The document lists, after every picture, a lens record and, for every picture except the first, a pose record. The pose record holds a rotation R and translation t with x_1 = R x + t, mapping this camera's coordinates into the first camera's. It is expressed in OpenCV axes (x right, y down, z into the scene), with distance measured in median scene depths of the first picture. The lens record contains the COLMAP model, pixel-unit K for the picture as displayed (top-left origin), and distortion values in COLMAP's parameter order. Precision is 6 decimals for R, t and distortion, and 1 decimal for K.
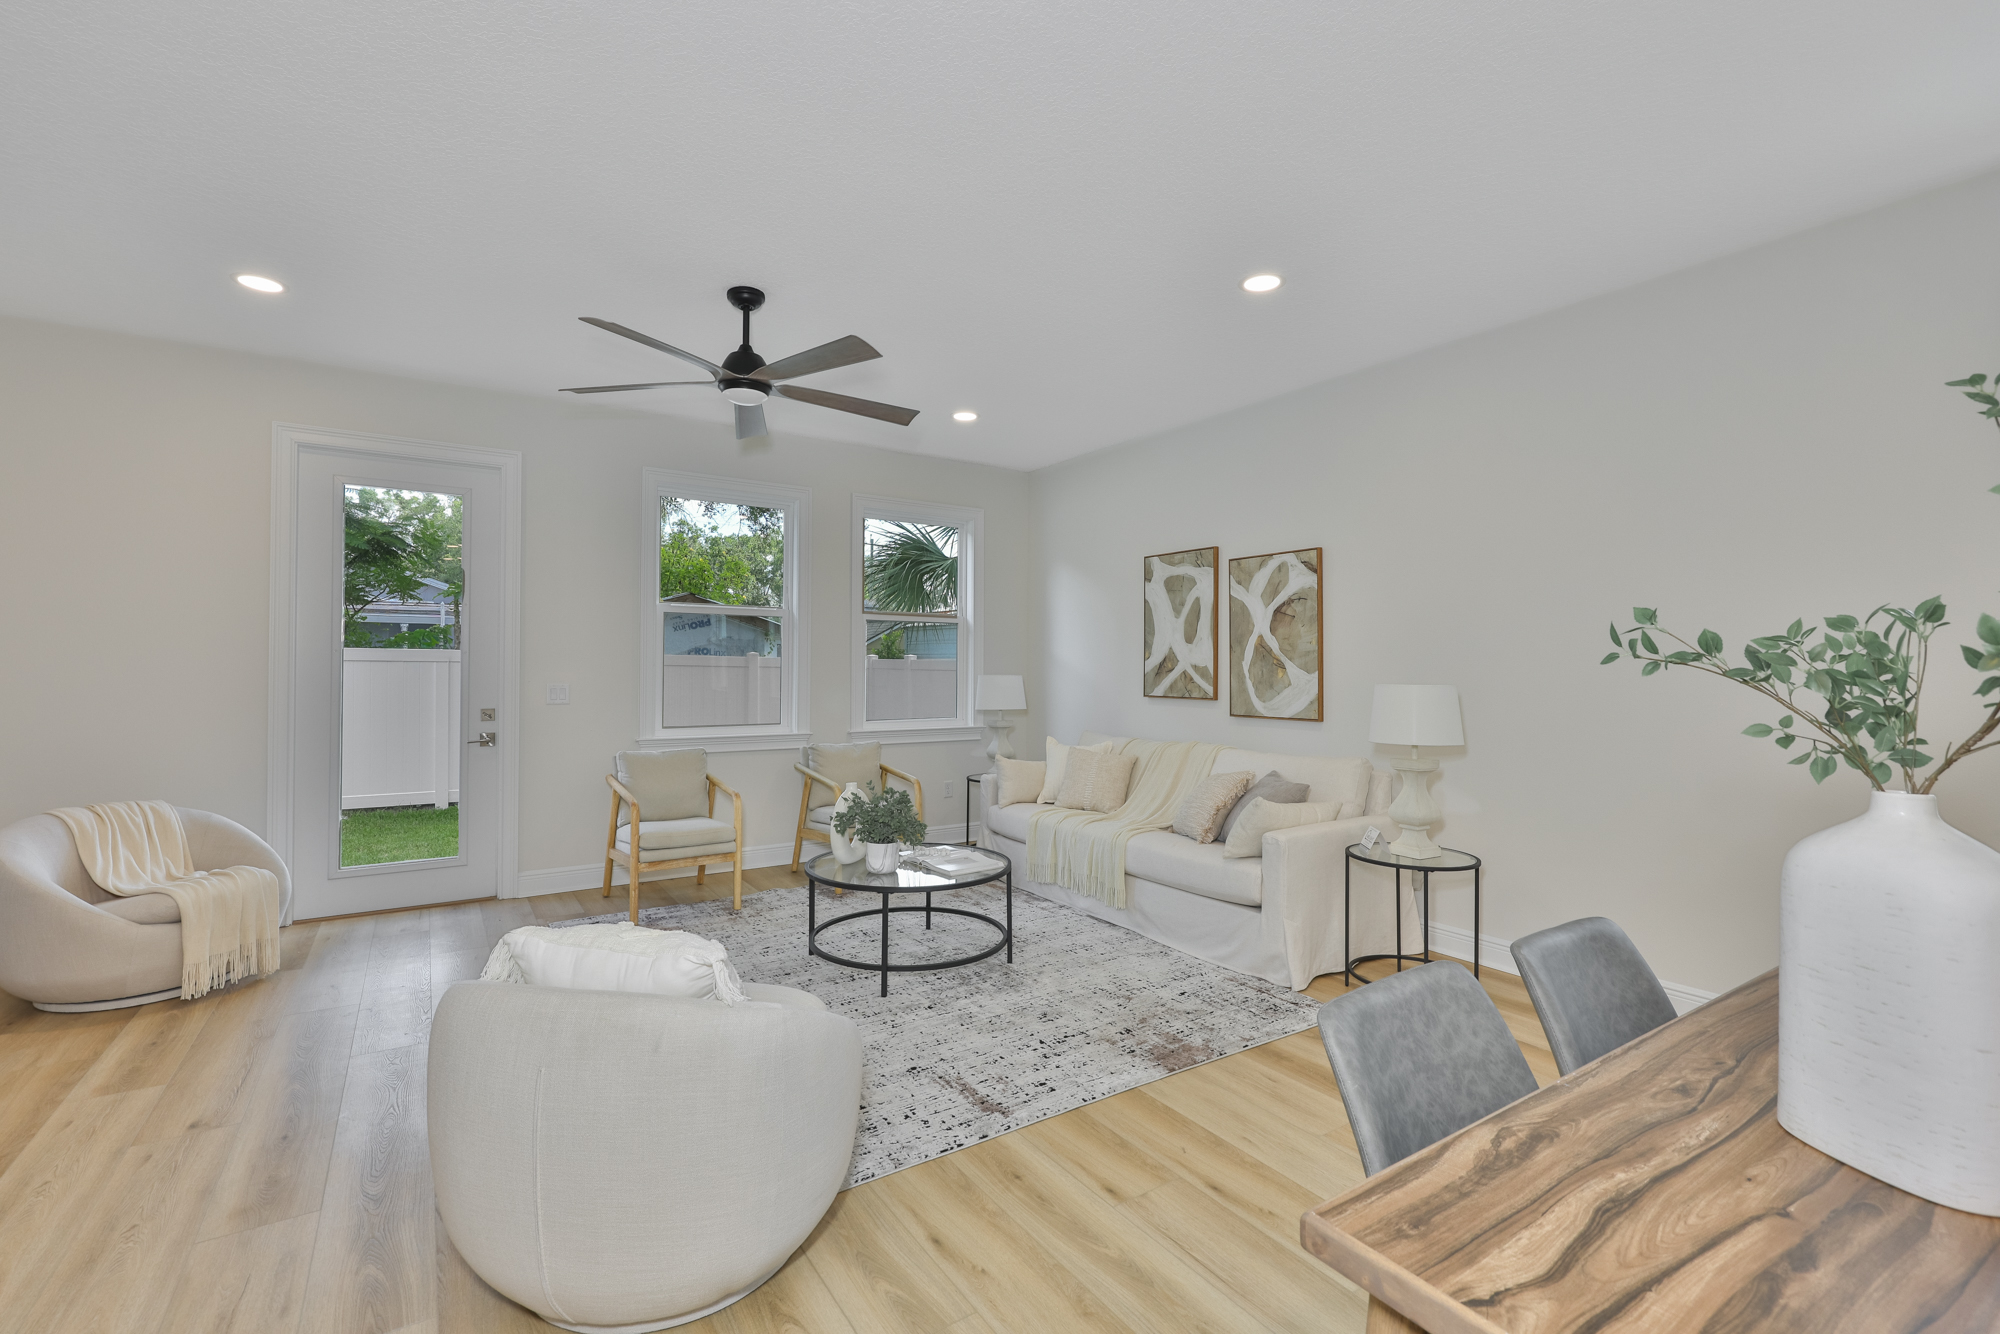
lens RADIAL K [[871.0, 0, 1001.7], [0, 871.0, 657.6], [0, 0, 1]] dist [-0.001691, 0.000063]
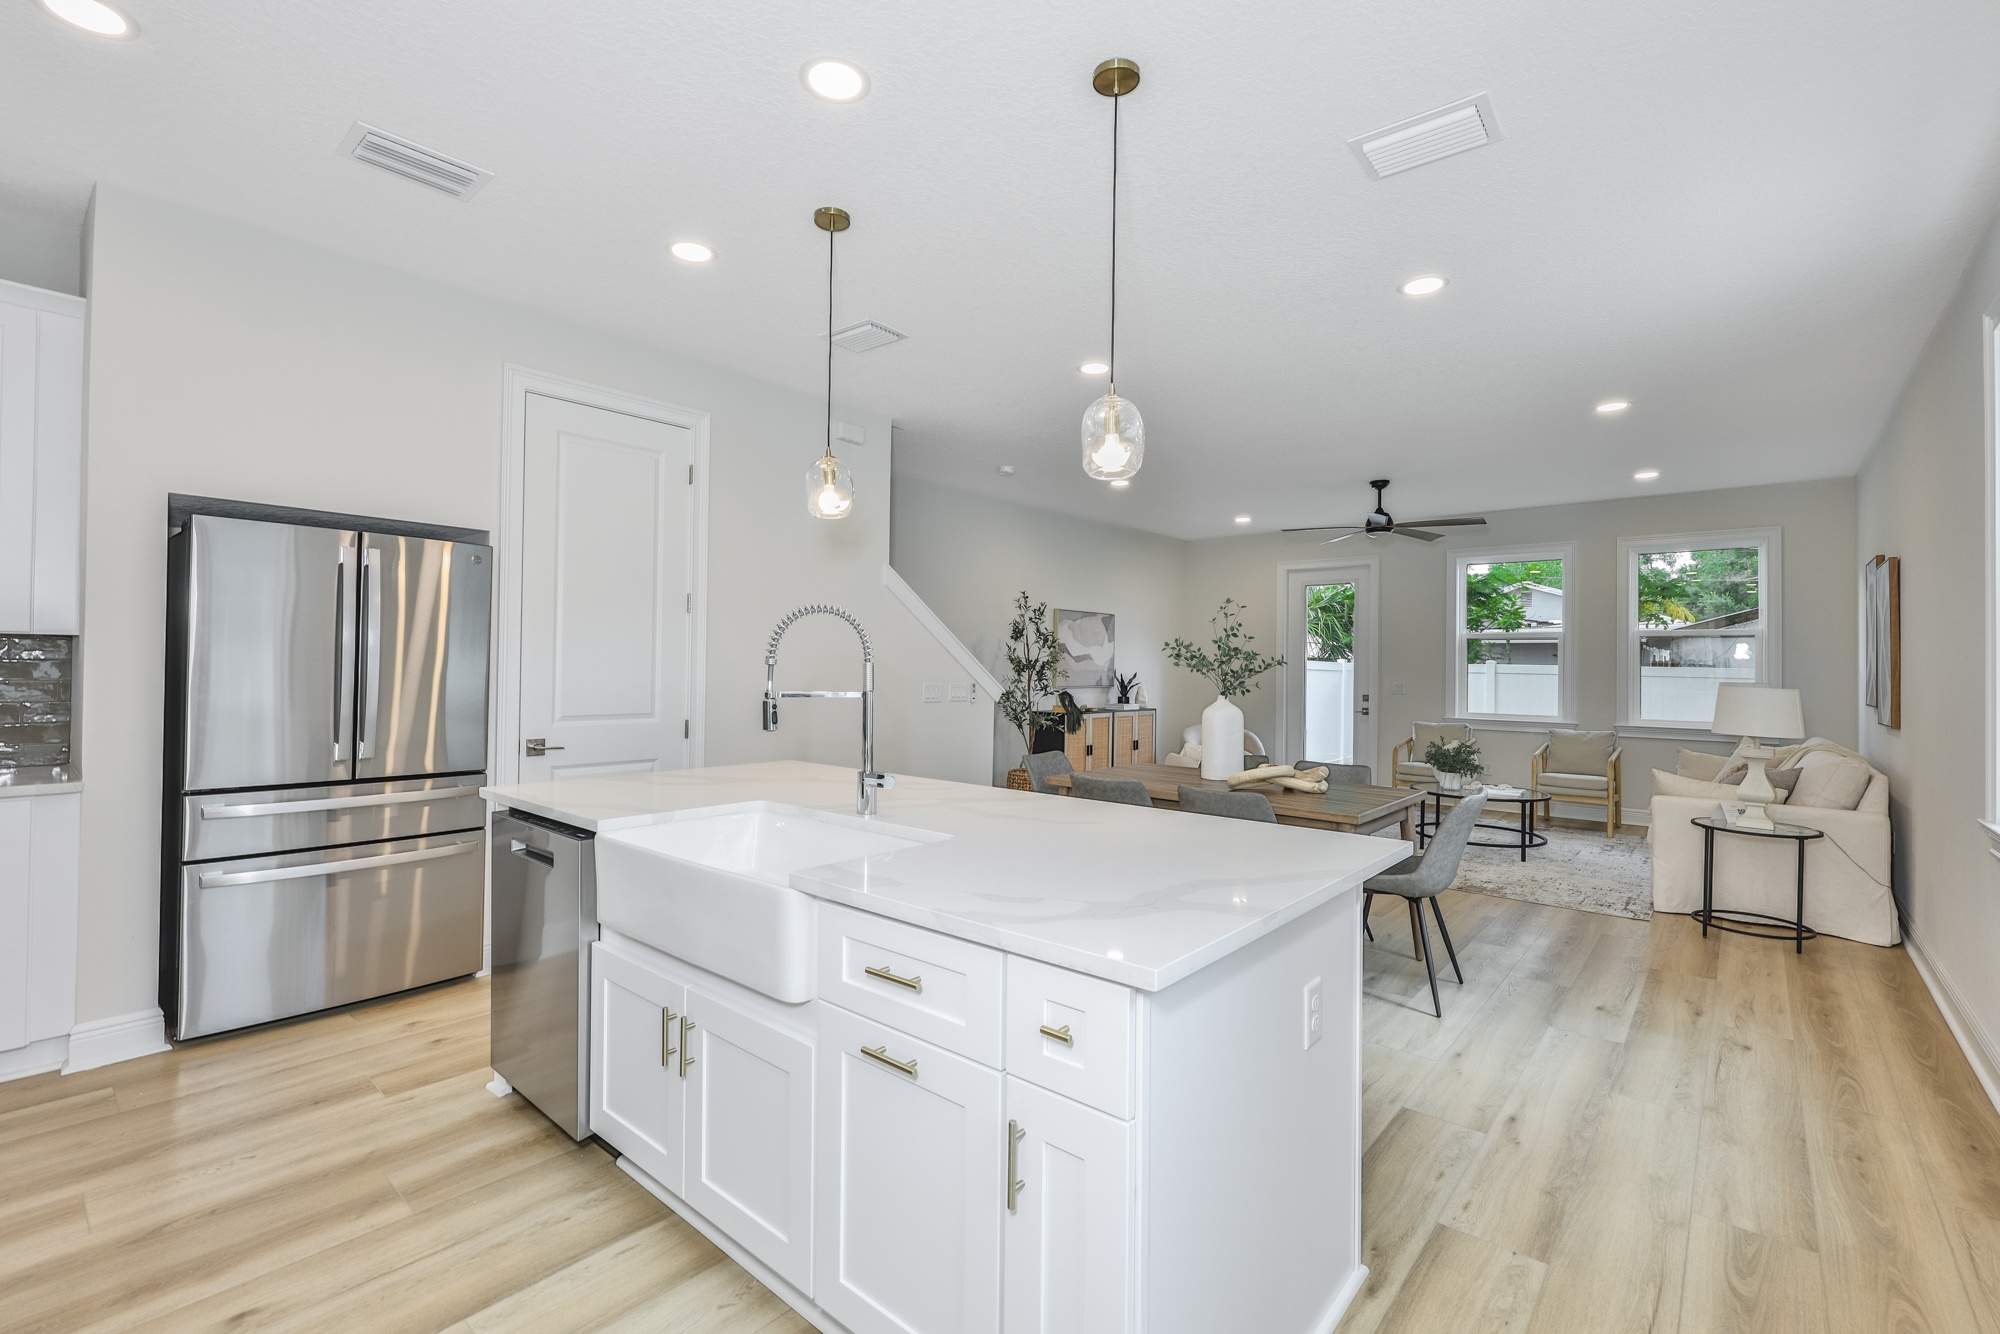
lens RADIAL K [[871.0, 0, 1001.7], [0, 871.0, 657.6], [0, 0, 1]] dist [-0.001691, 0.000063]
pose [[0.271771, -0.013059, -0.962273, 1.016601], [-0.000897, 0.999904, -0.013823, 0.005431], [0.962361, 0.004620, 0.271733, -0.261824]]
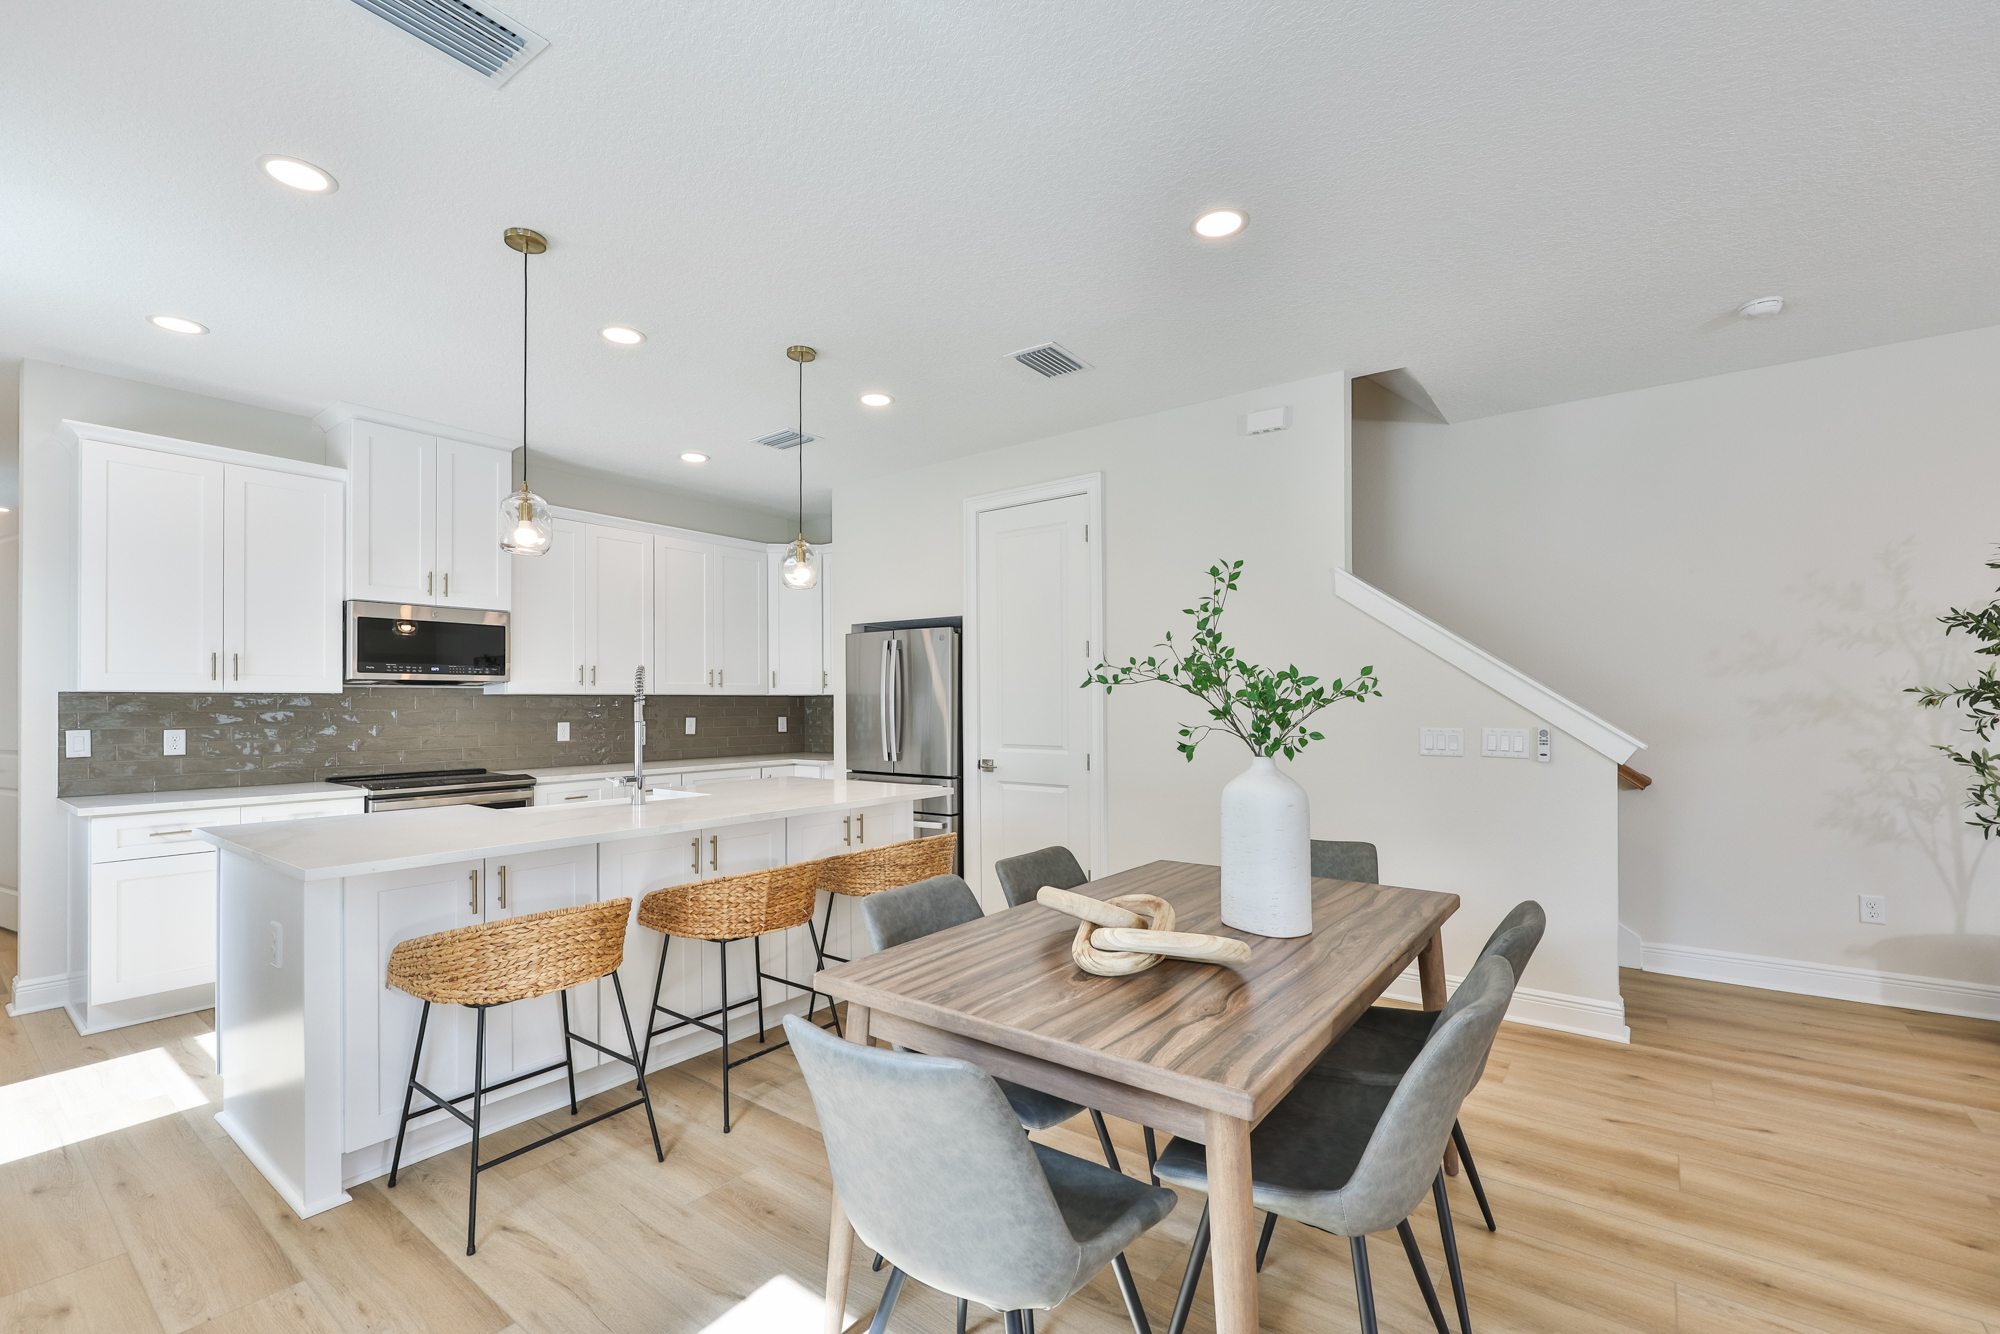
lens RADIAL K [[854.2, 0, 1010.9], [0, 854.2, 702.8], [0, 0, 1]] dist [0.000447, 0.000136]
pose [[-0.942428, -0.001242, -0.334406, 0.475637], [0.001995, 0.999954, -0.009338, 0.007076], [0.334402, -0.009467, -0.942383, 0.565578]]
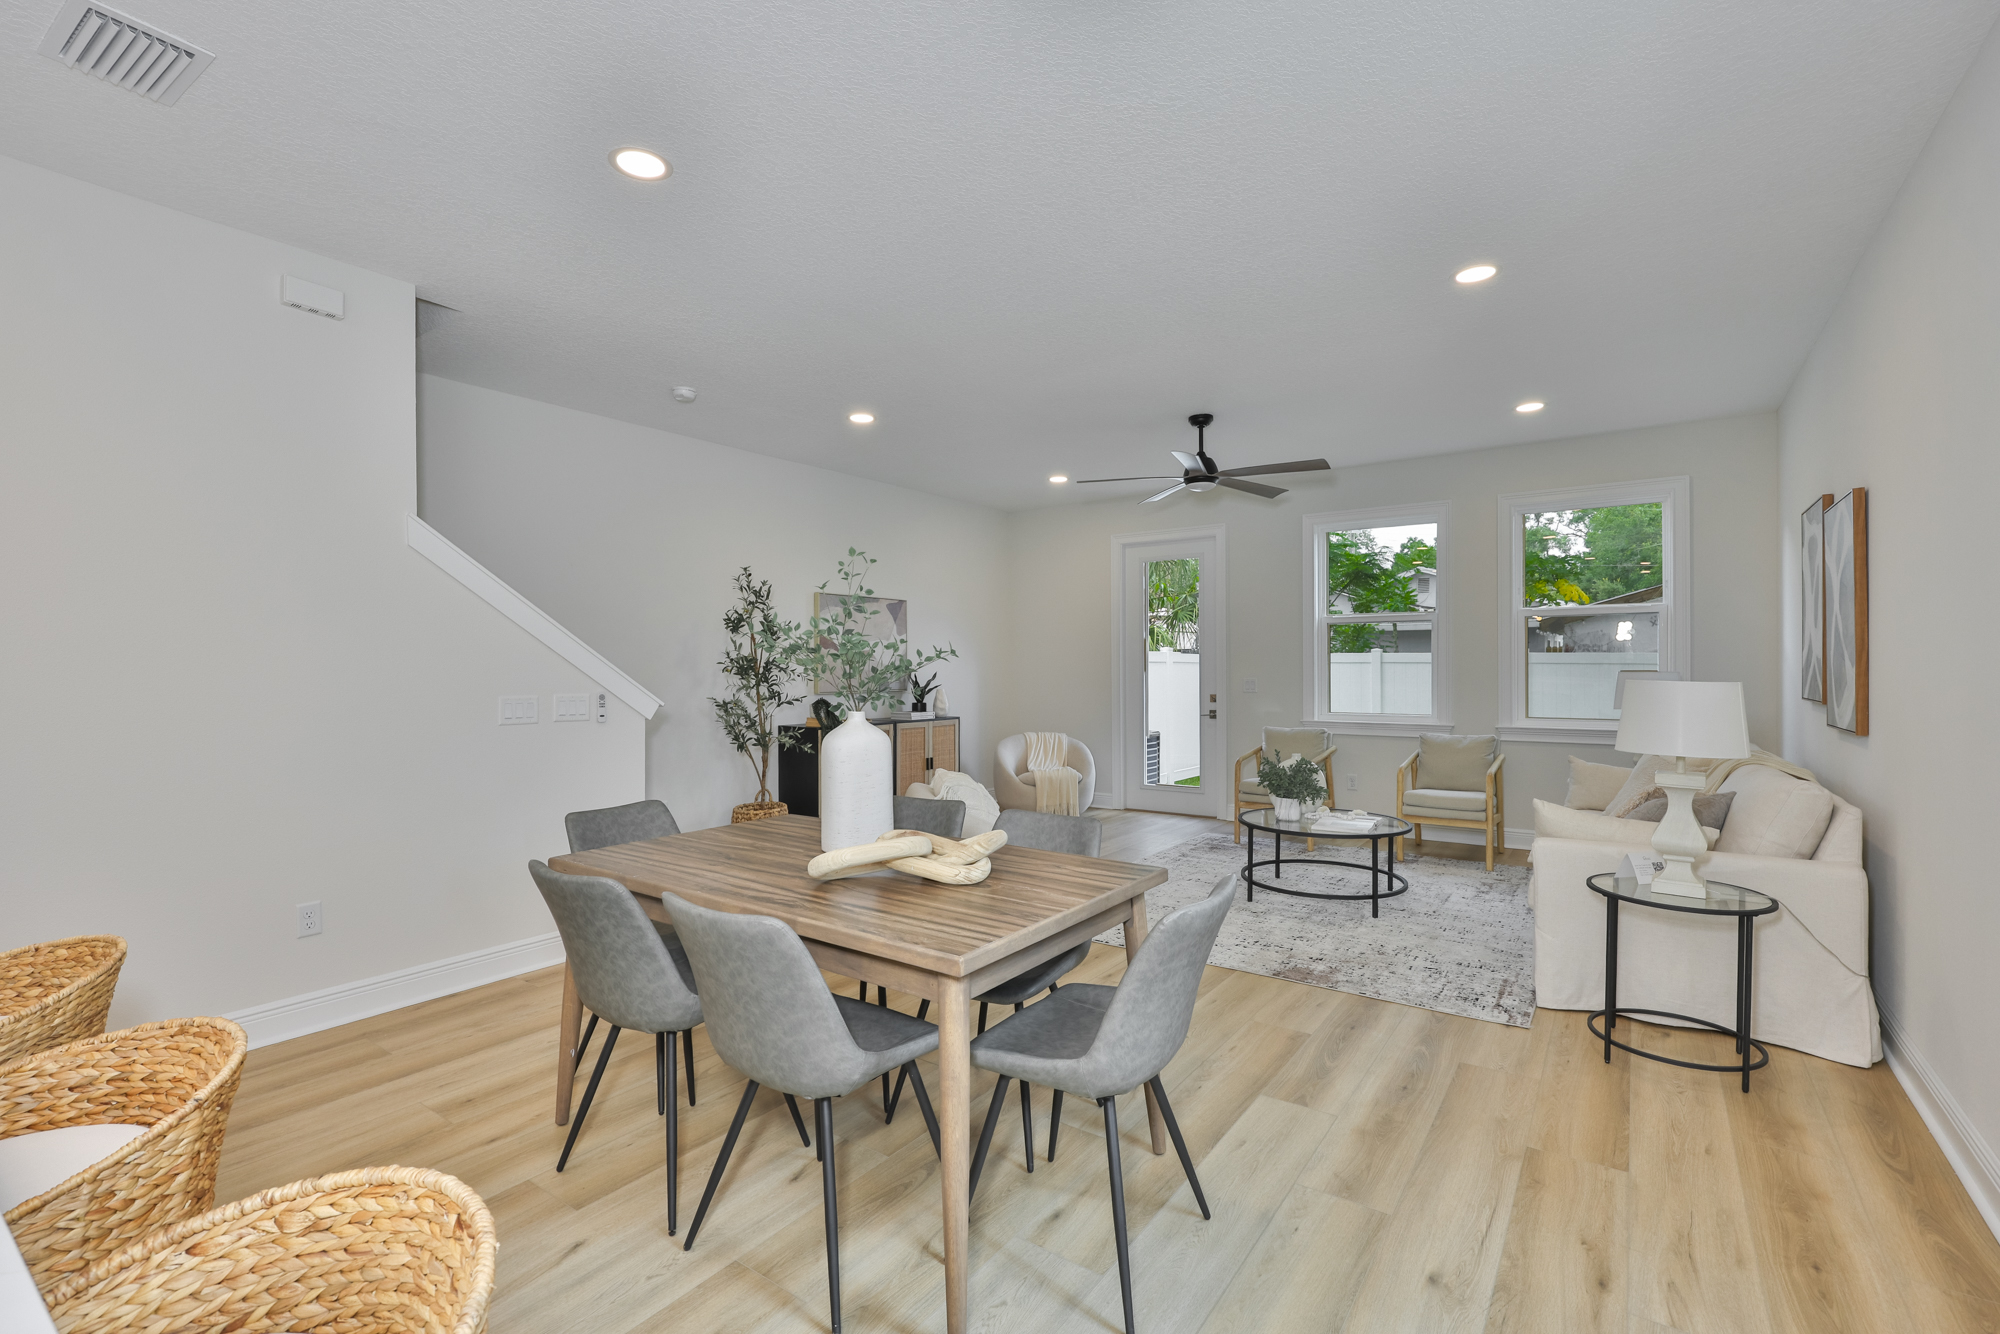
lens RADIAL K [[894.8, 0, 995.9], [0, 894.8, 675.1], [0, 0, 1]] dist [0.001903, 0.000490]
pose [[0.355587, 0.001530, -0.934642, 0.764067], [0.019163, 0.999777, 0.008927, 0.004499], [0.934447, -0.021085, 0.355478, 0.086560]]
